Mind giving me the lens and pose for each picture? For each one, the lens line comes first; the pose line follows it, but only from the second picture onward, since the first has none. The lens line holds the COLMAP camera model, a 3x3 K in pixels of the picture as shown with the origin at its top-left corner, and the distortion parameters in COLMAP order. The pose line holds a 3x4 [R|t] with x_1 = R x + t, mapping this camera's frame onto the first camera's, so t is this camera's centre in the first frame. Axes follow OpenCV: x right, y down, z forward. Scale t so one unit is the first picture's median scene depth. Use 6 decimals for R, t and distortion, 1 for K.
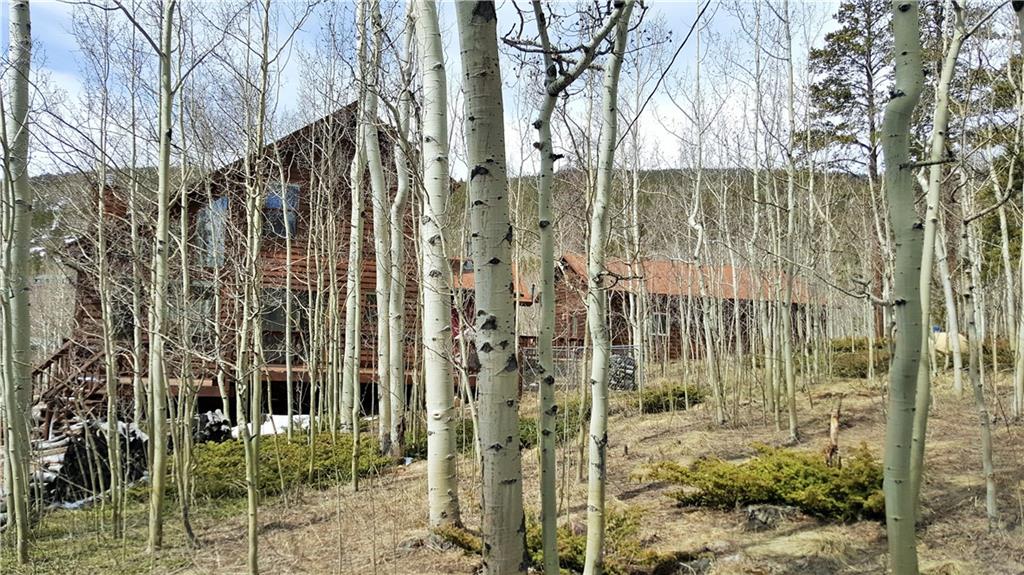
lens RADIAL K [[834.1, 0, 512.0], [0, 834.1, 287.5], [0, 0, 1]] dist [0.166714, -0.292373]
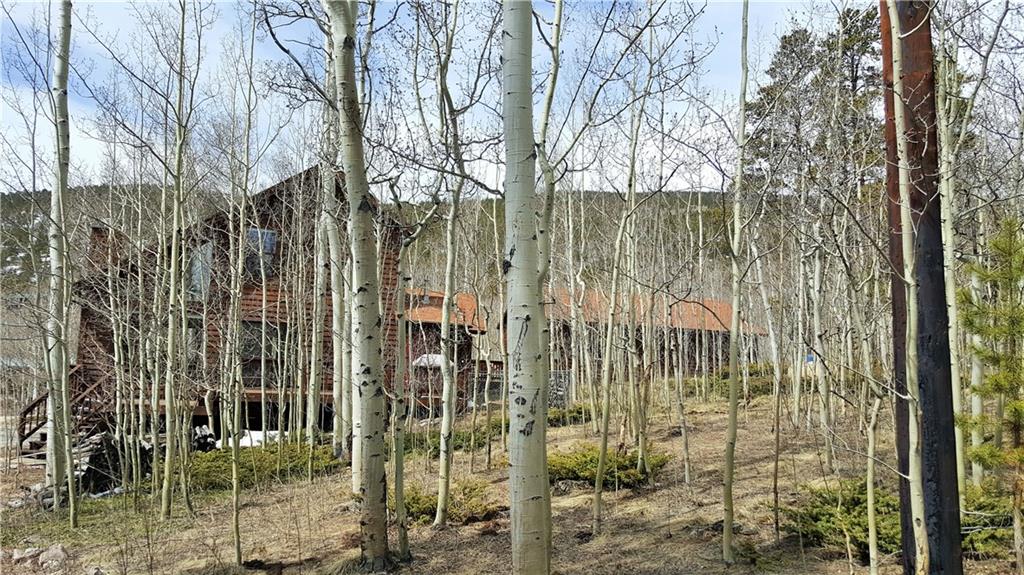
lens RADIAL K [[834.1, 0, 512.0], [0, 834.1, 287.5], [0, 0, 1]] dist [0.166714, -0.292373]
pose [[0.999752, 0.004715, 0.021786, 0.094193], [-0.004183, 0.999693, -0.024401, -0.036207], [-0.021895, 0.024304, 0.999465, -0.327258]]
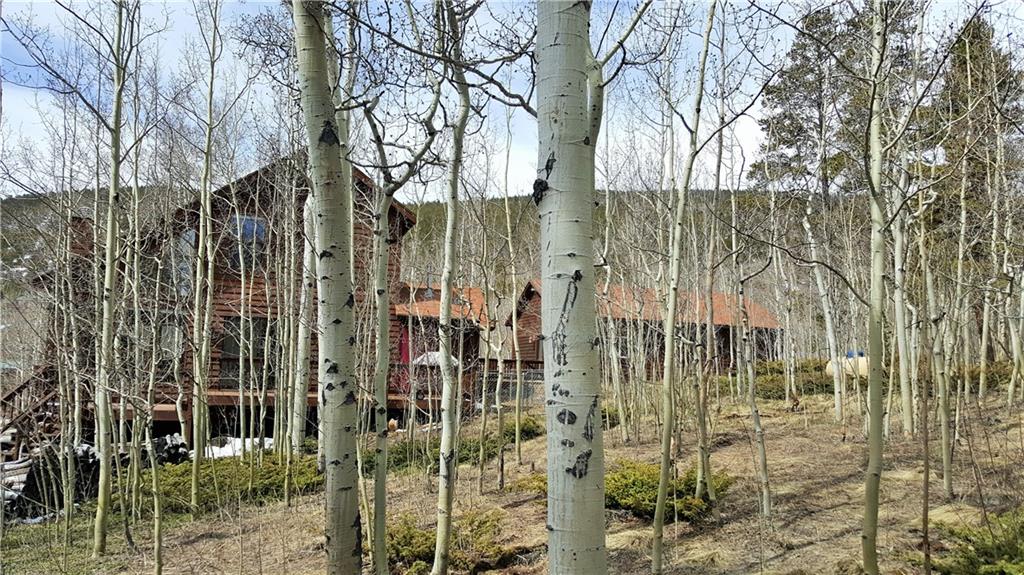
lens RADIAL K [[833.6, 0, 519.7], [0, 833.6, 278.8], [0, 0, 1]] dist [0.141084, -0.207656]
pose [[0.999735, -0.000524, 0.023019, 0.087710], [0.001309, 0.999418, -0.034090, -0.019596], [-0.022988, 0.034111, 0.999154, -0.126539]]
